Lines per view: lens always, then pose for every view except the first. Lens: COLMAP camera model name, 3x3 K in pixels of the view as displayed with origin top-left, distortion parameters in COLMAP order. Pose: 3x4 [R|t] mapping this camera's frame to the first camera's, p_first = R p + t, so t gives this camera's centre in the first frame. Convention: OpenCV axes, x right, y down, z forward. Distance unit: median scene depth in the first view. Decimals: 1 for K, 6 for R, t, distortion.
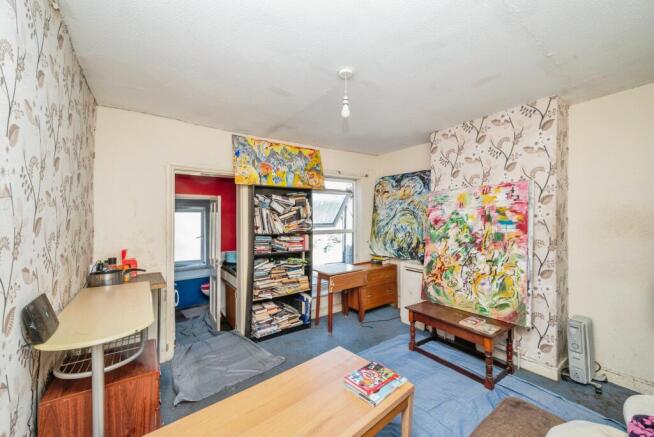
lens RADIAL K [[254.9, 0, 329.5], [0, 254.9, 214.3], [0, 0, 1]] dist [-0.001328, -0.000349]
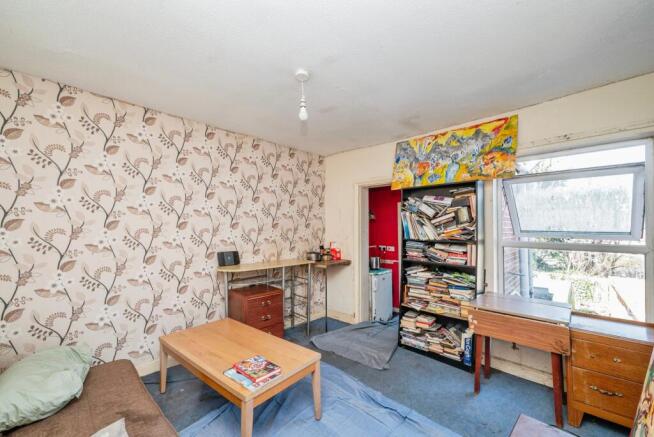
lens RADIAL K [[254.9, 0, 328.5], [0, 254.9, 224.3], [0, 0, 1]] dist [-0.001328, -0.000349]
pose [[0.203383, 0.004879, -0.979087, 0.570155], [0.018437, 0.999791, 0.008812, 0.007985], [0.978926, -0.019844, 0.203250, 0.480456]]
